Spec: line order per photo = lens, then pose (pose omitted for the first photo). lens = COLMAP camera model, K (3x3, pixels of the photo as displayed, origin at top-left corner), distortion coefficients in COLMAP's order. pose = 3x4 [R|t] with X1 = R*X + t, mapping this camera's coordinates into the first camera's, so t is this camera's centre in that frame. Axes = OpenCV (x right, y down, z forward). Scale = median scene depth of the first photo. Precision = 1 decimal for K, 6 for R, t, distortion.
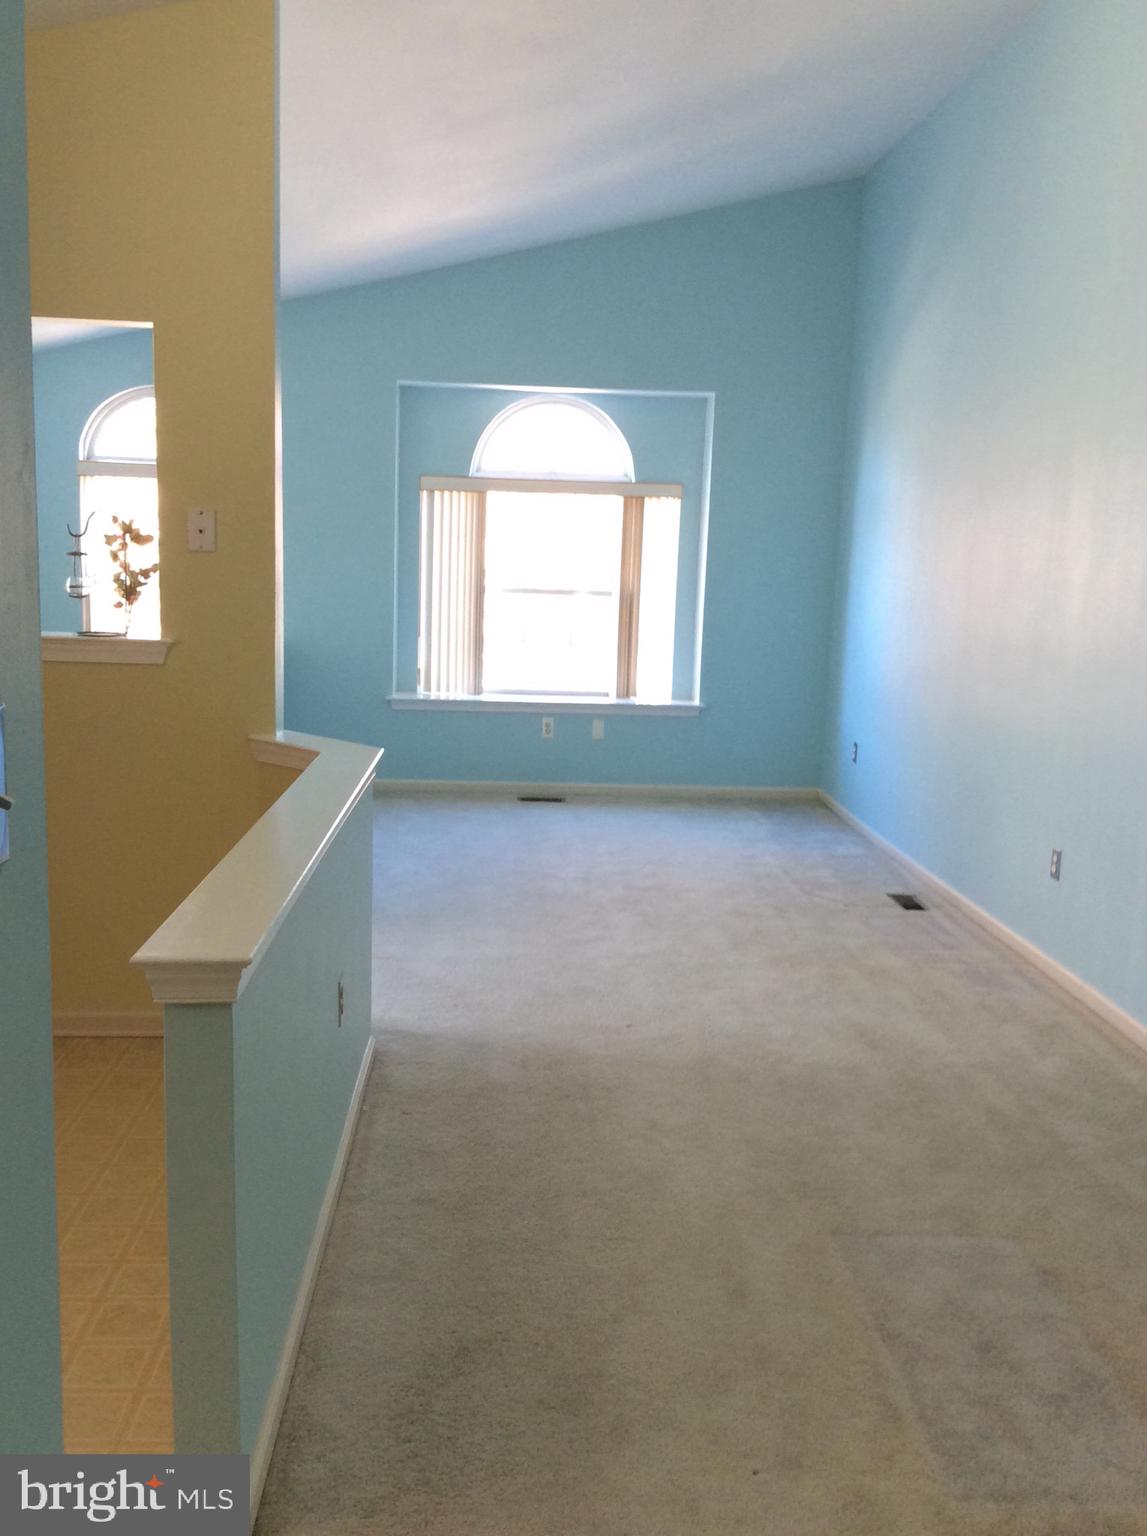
lens RADIAL K [[1371.0, 0, 574.3], [0, 1371.0, 767.6], [0, 0, 1]] dist [0.075234, -0.014937]
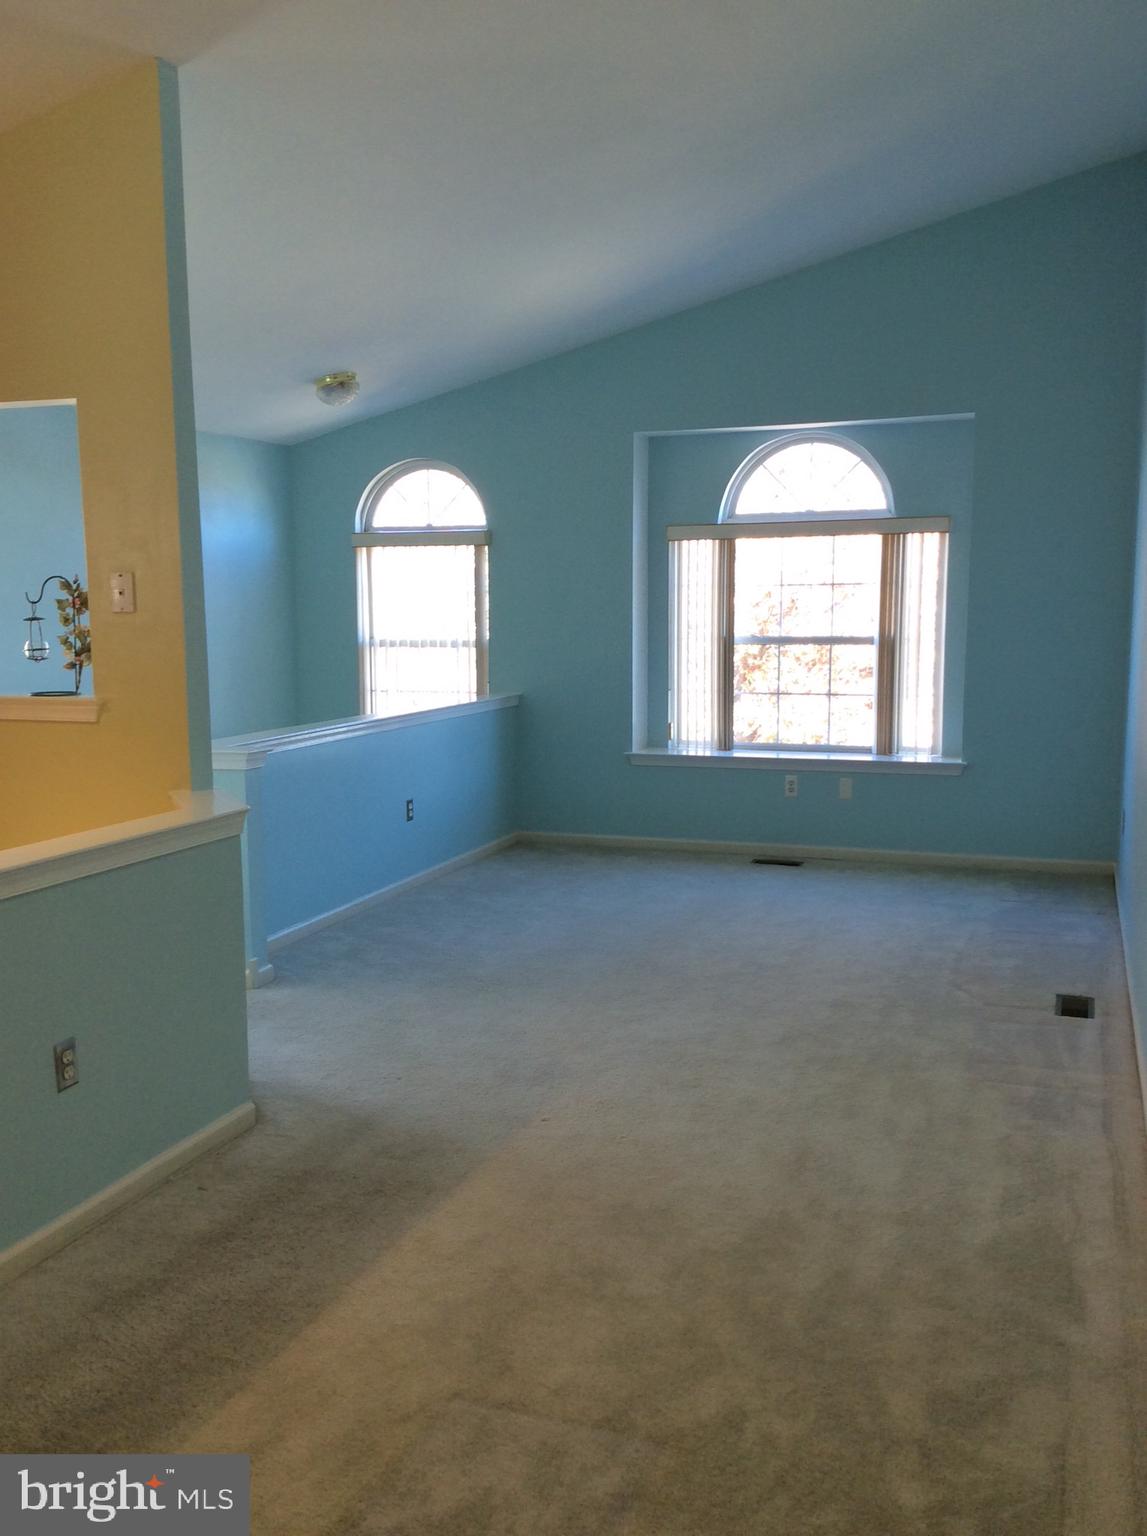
lens RADIAL K [[1371.0, 0, 574.3], [0, 1371.0, 767.6], [0, 0, 1]] dist [0.075234, -0.014937]
pose [[0.921439, 0.009189, -0.388415, 0.208477], [-0.024186, 0.999138, -0.033739, -0.006543], [0.387770, 0.040483, 0.920867, 0.085256]]
